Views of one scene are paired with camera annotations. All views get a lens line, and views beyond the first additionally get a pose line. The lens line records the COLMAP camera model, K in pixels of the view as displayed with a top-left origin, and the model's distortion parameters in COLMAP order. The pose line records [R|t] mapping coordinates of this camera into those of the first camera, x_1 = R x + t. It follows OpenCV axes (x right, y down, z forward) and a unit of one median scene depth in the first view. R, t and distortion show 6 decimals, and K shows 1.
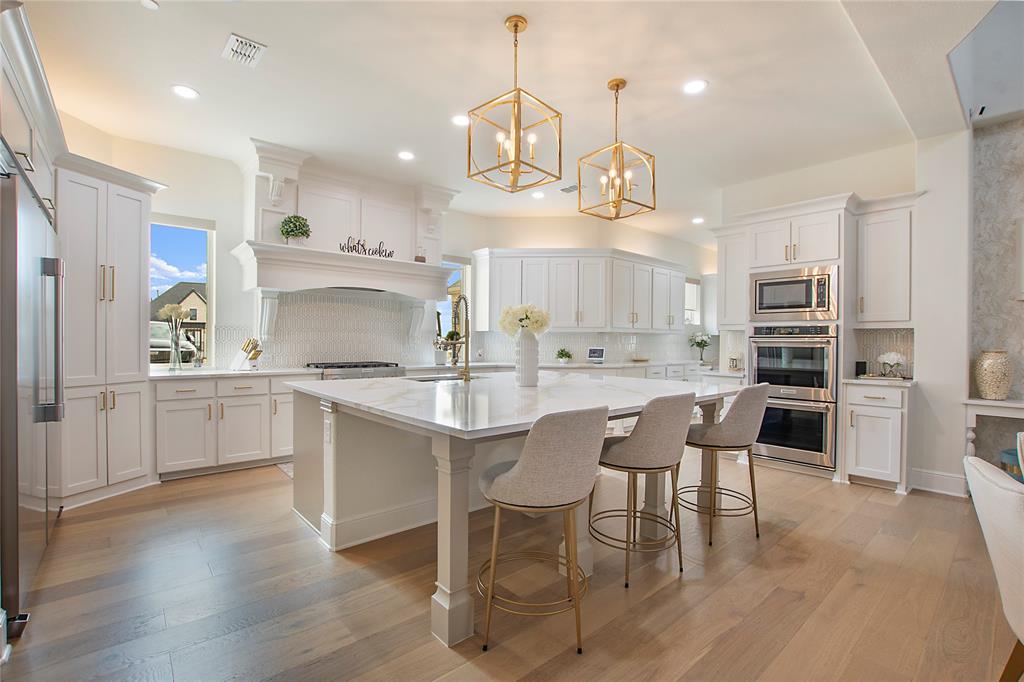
lens RADIAL K [[460.5, 0, 502.5], [0, 460.5, 347.0], [0, 0, 1]] dist [-0.030399, 0.003502]
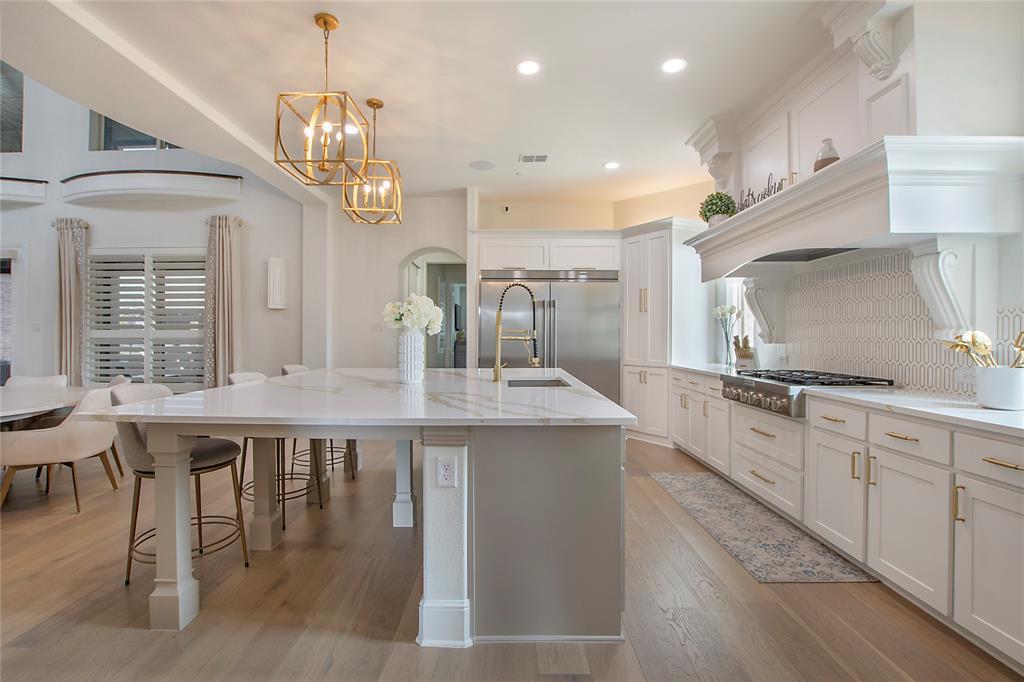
lens RADIAL K [[454.0, 0, 513.4], [0, 454.0, 328.4], [0, 0, 1]] dist [-0.026201, -0.000662]
pose [[-0.663285, -0.013760, -0.748240, 0.464105], [-0.013165, 0.999891, -0.006718, -0.021432], [0.748251, 0.005394, -0.663394, 1.355230]]
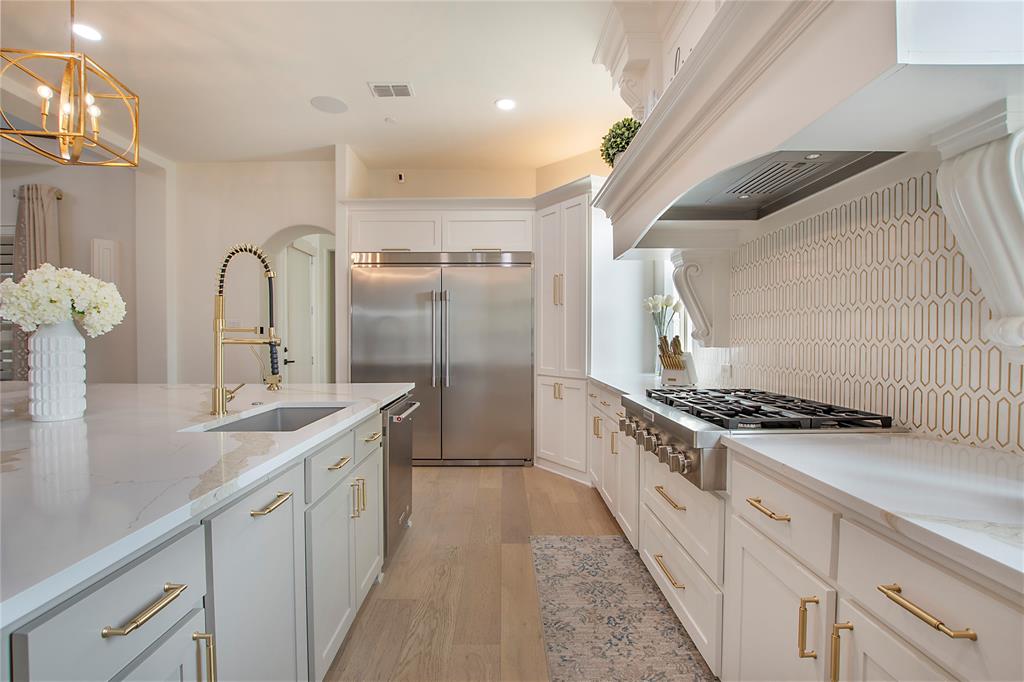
lens RADIAL K [[460.5, 0, 509.1], [0, 460.5, 339.6], [0, 0, 1]] dist [-0.030399, 0.003502]
pose [[-0.648055, 0.003993, -0.761583, 0.087965], [-0.009675, 0.999862, 0.013476, -0.020486], [0.761532, 0.016101, -0.647927, 1.340285]]
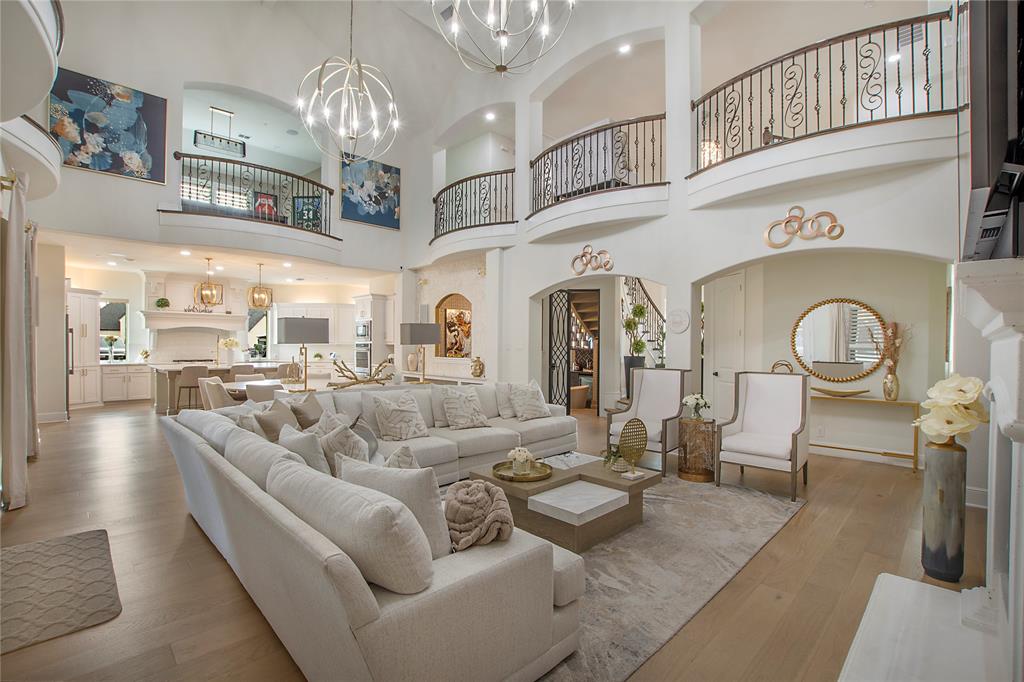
lens RADIAL K [[460.5, 0, 508.5], [0, 460.5, 355.9], [0, 0, 1]] dist [-0.030399, 0.003502]
pose [[0.997342, -0.003636, 0.072770, 1.268338], [0.003257, 0.999981, 0.005323, 0.010654], [-0.072788, -0.005072, 0.997335, -1.614463]]
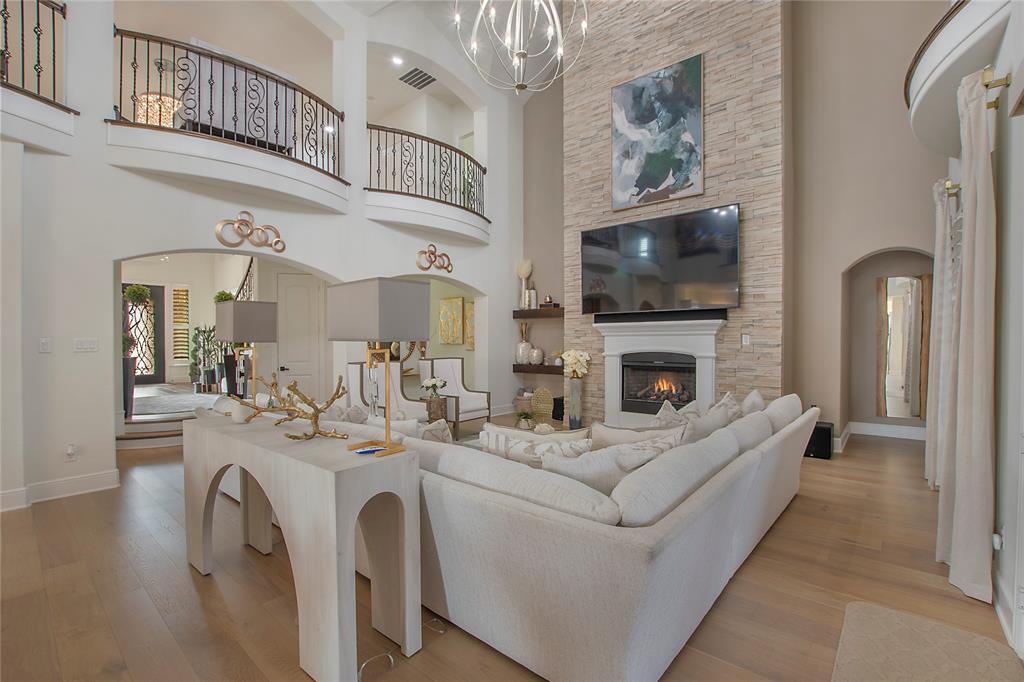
lens RADIAL K [[460.5, 0, 503.9], [0, 460.5, 339.6], [0, 0, 1]] dist [-0.030399, 0.003502]
pose [[-0.135571, -0.008109, 0.990734, 0.354398], [0.020190, 0.999736, 0.010945, -0.024513], [-0.990562, 0.021487, -0.135372, -0.533460]]
